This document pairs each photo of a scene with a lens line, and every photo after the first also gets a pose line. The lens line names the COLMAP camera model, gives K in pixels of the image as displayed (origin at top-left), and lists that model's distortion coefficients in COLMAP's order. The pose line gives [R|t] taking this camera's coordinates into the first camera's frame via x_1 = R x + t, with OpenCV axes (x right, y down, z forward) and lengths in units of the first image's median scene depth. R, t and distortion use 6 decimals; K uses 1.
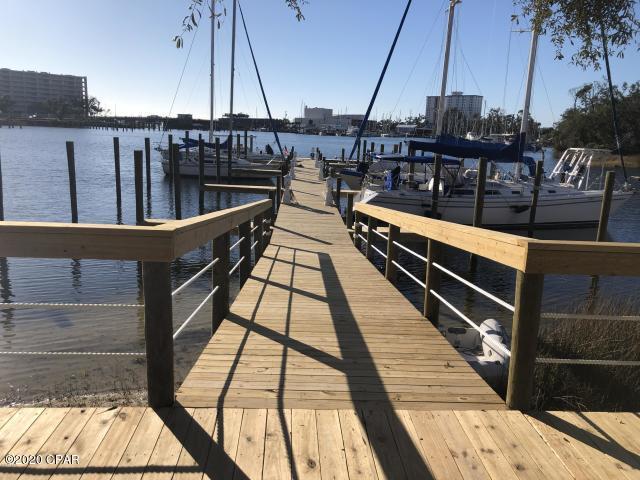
lens RADIAL K [[517.2, 0, 320.0], [0, 517.2, 240.0], [0, 0, 1]] dist [-0.004909, -0.006685]
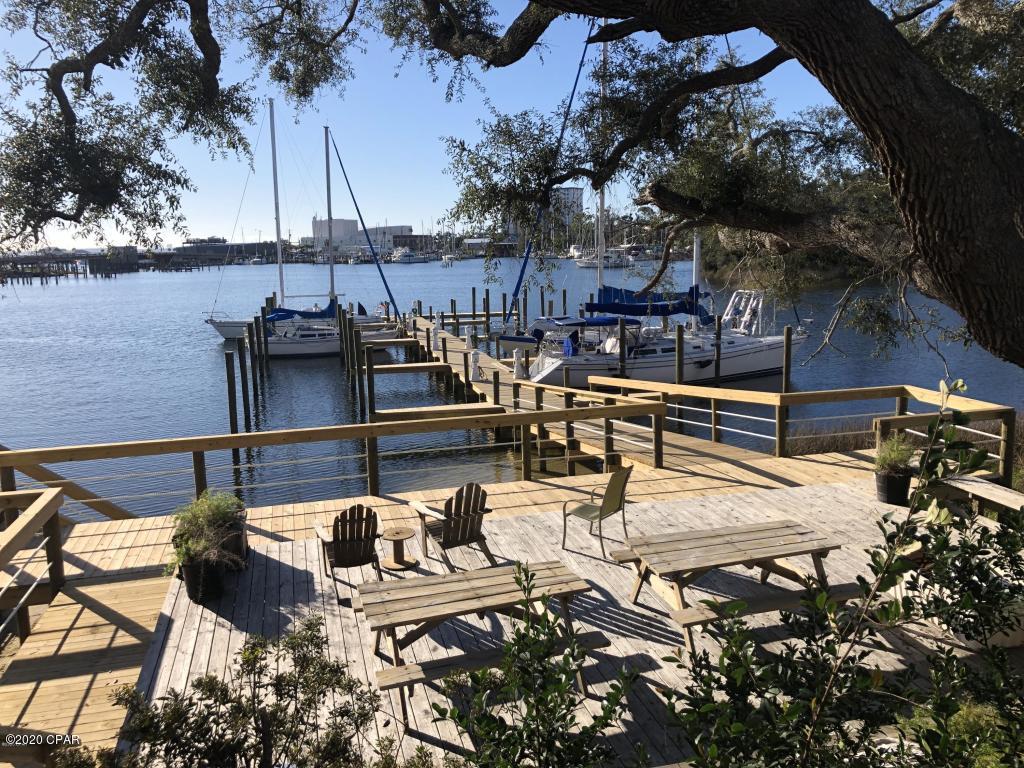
lens RADIAL K [[827.5, 0, 512.0], [0, 827.5, 384.0], [0, 0, 1]] dist [-0.004909, -0.006685]
pose [[0.975734, -0.093713, 0.197893, -0.240955], [0.102332, 0.994177, -0.033764, -0.006287], [-0.193577, 0.053195, 0.979642, -0.393681]]
